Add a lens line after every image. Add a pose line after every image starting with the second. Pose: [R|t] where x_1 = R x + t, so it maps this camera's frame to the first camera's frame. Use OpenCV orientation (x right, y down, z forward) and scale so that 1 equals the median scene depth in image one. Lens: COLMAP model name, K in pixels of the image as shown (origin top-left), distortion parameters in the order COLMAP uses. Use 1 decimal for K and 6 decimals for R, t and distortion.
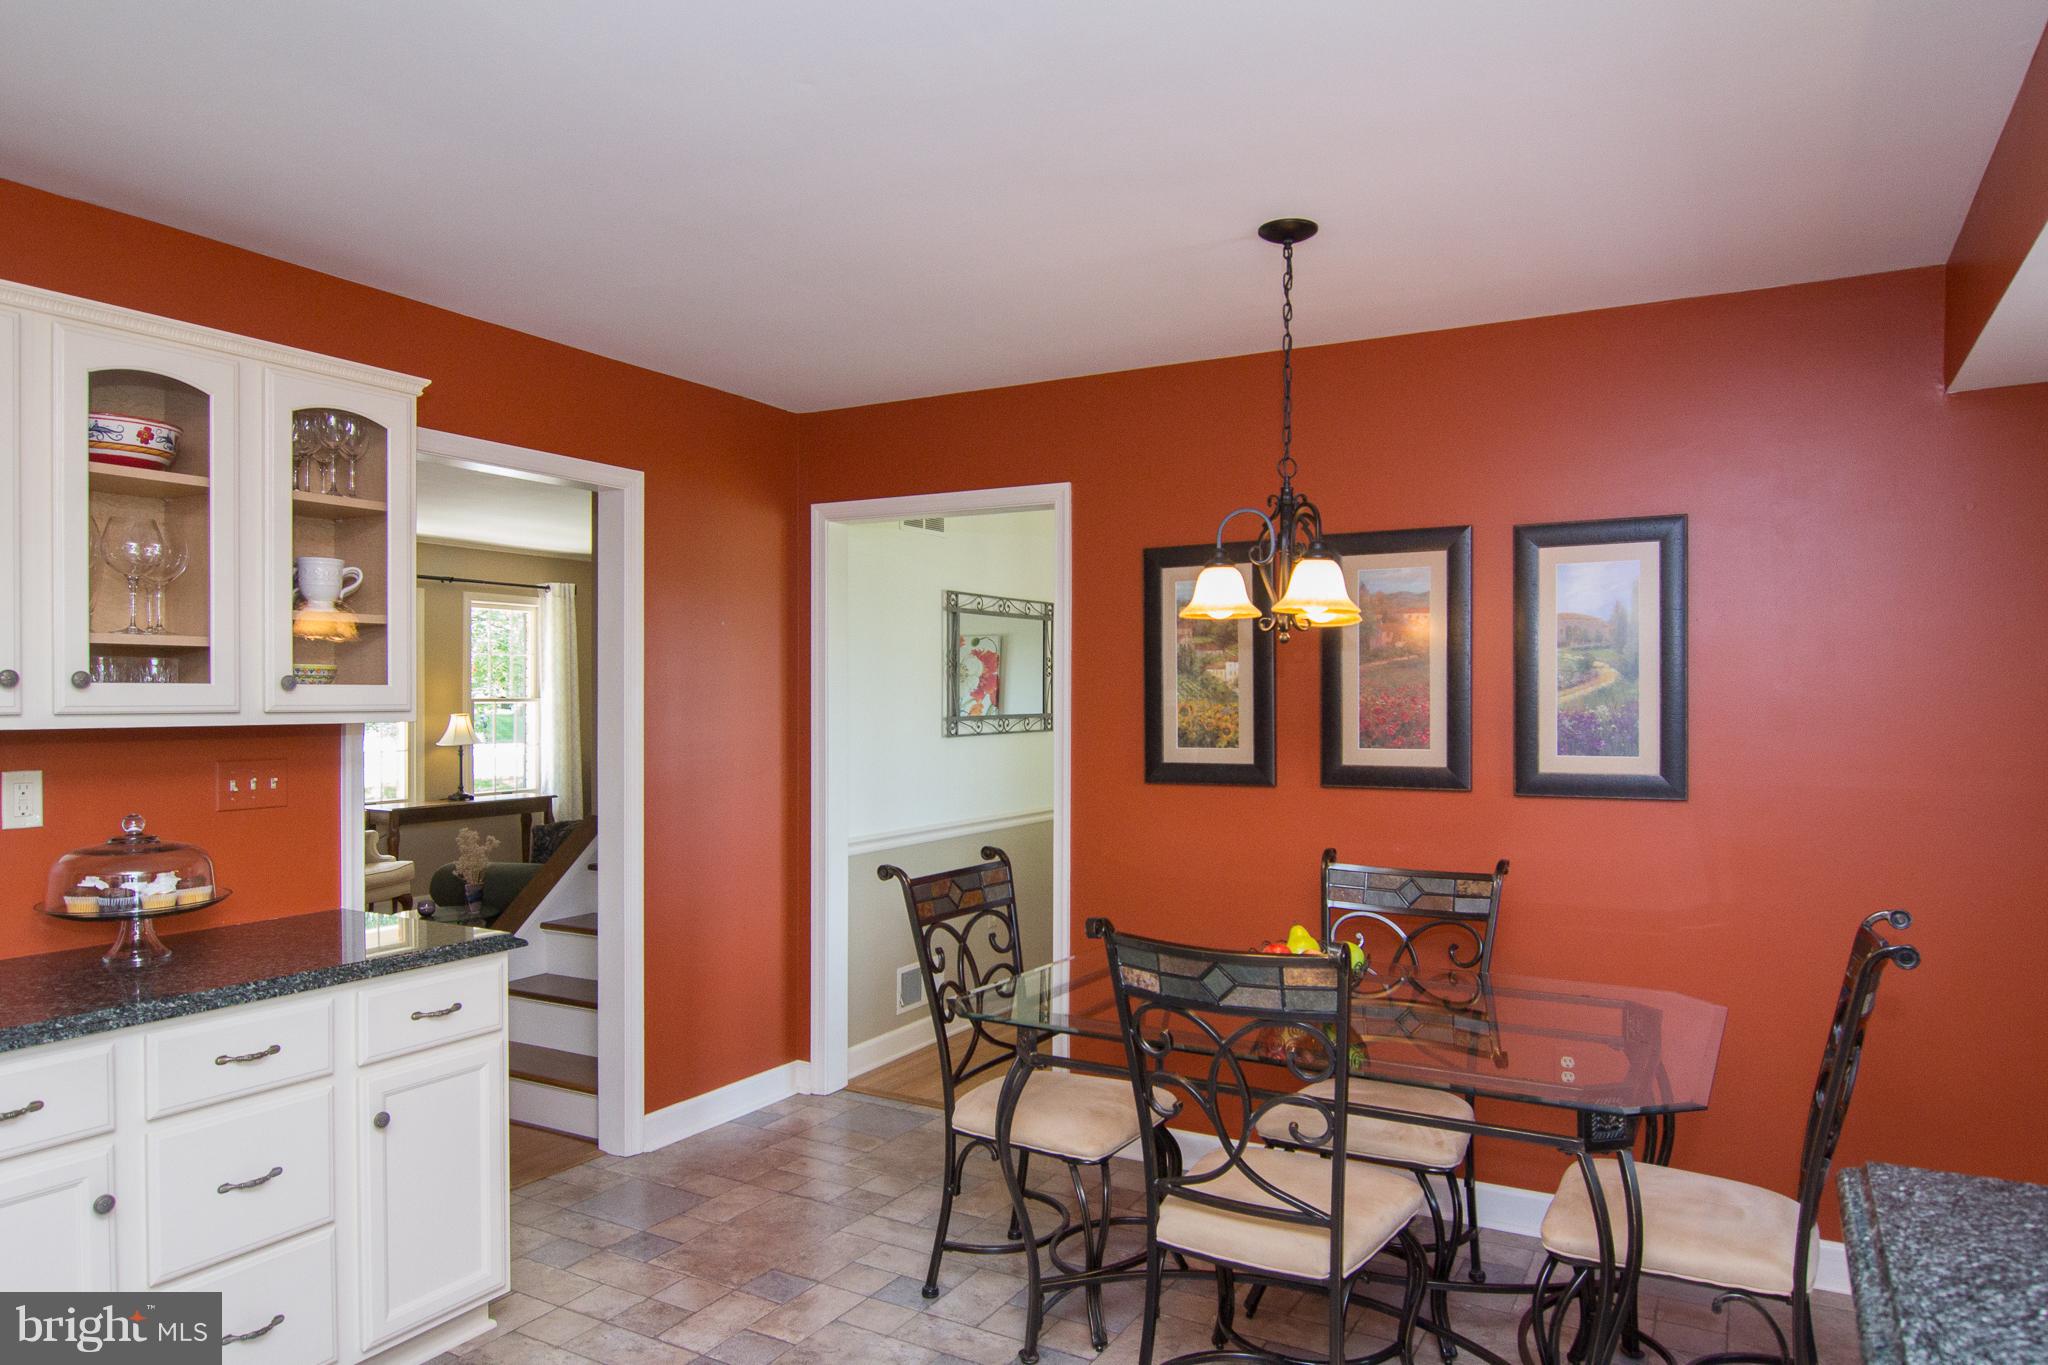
lens RADIAL K [[1358.3, 0, 1023.6], [0, 1358.3, 691.8], [0, 0, 1]] dist [-0.002445, -0.000082]
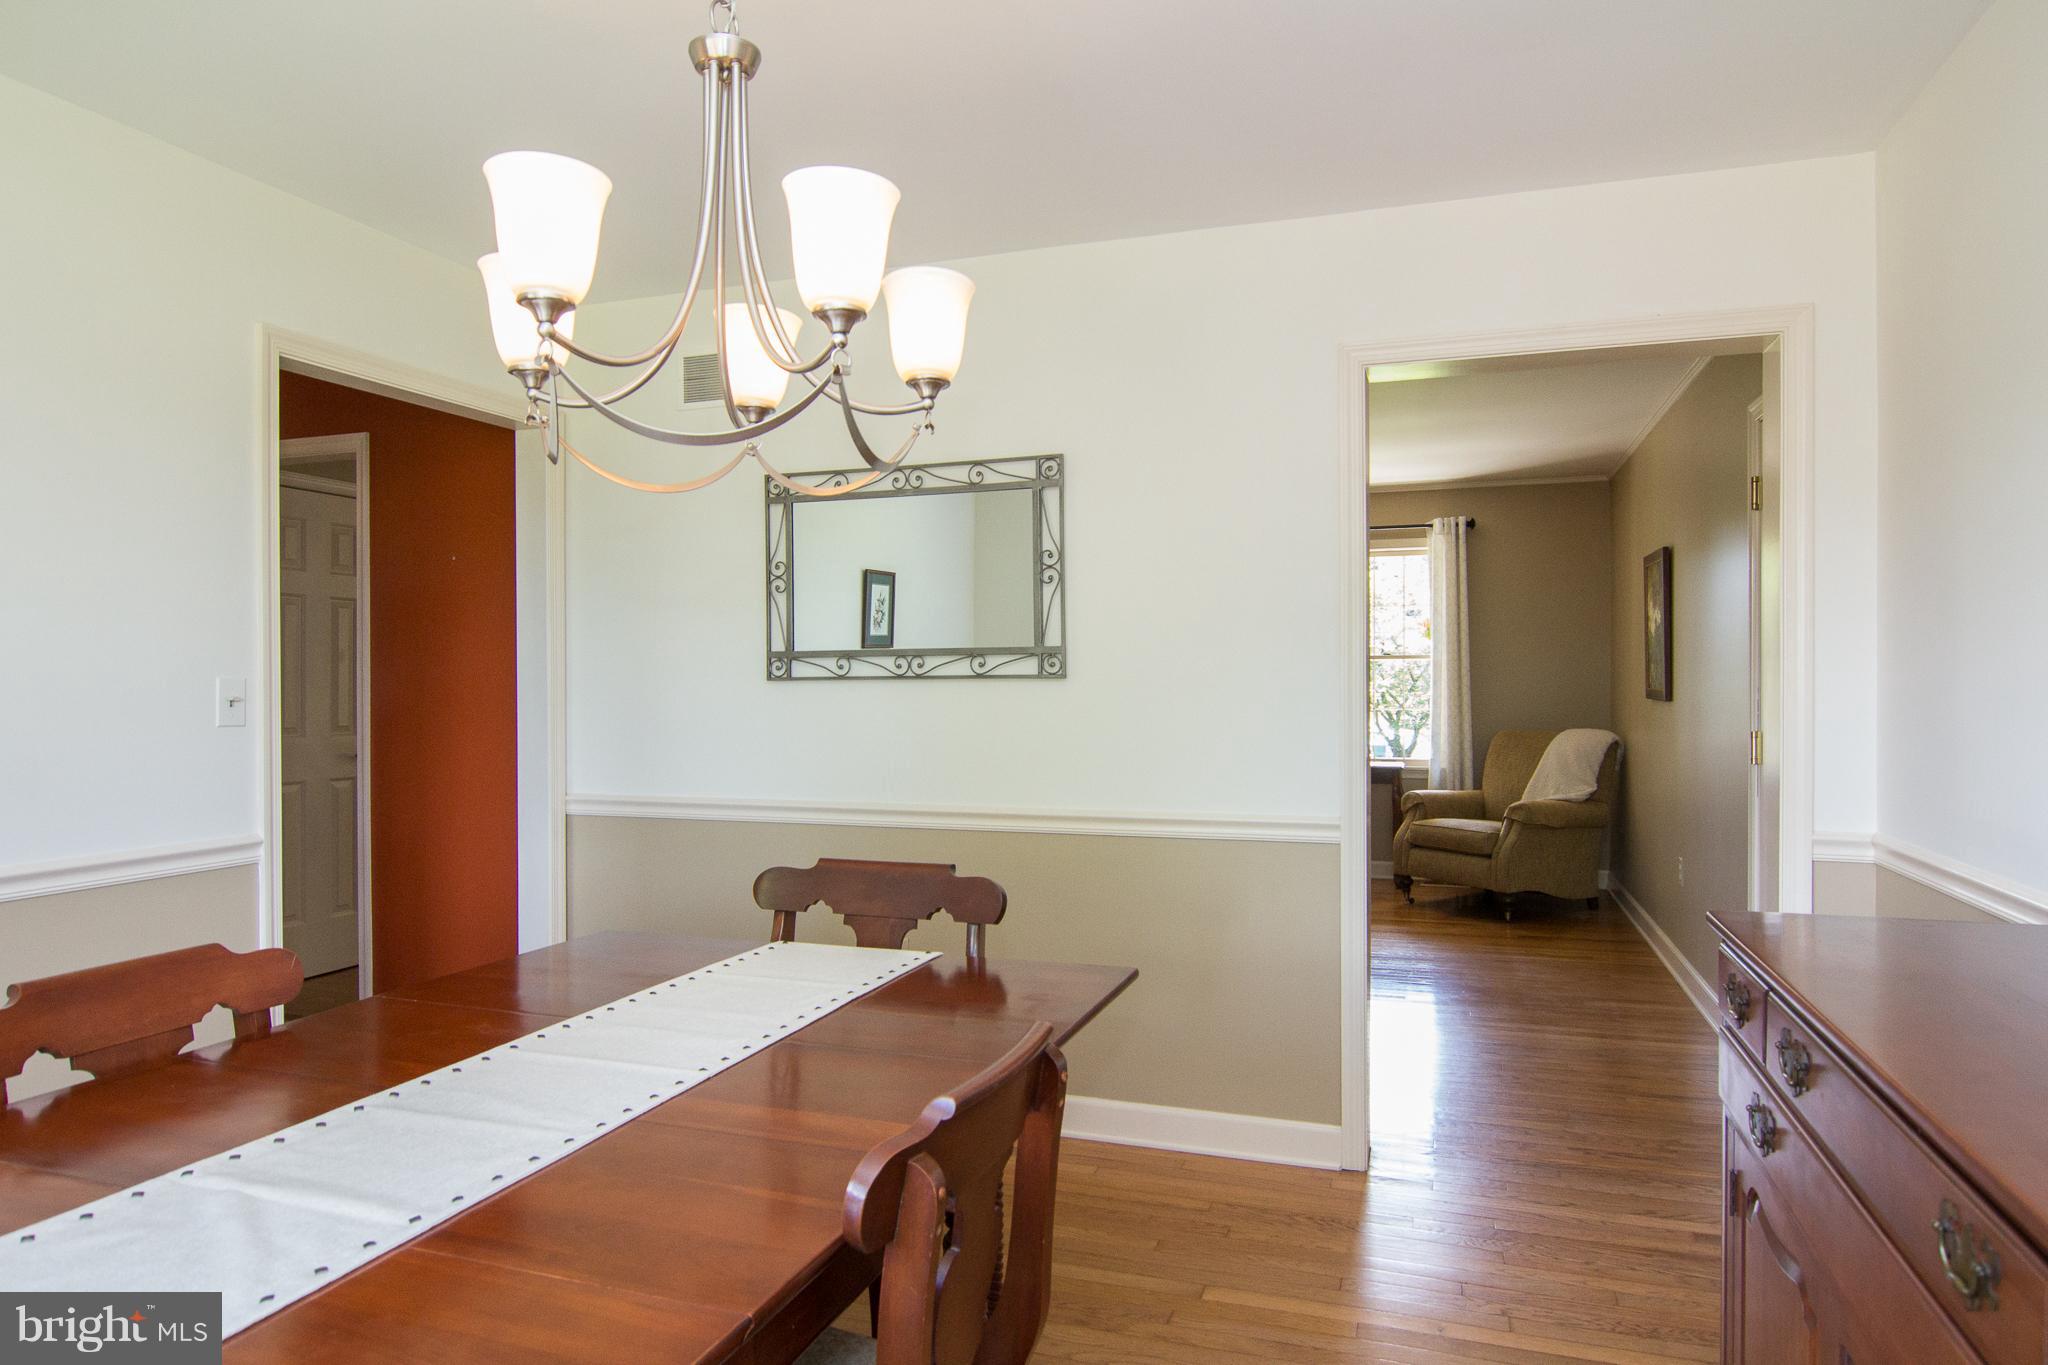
lens RADIAL K [[1229.8, 0, 1032.5], [0, 1229.8, 676.9], [0, 0, 1]] dist [0.001389, 0.000089]
pose [[0.196261, -0.005350, -0.980537, 0.537333], [0.005602, 0.999975, -0.004335, 0.031059], [0.980536, -0.004642, 0.196286, 0.896309]]
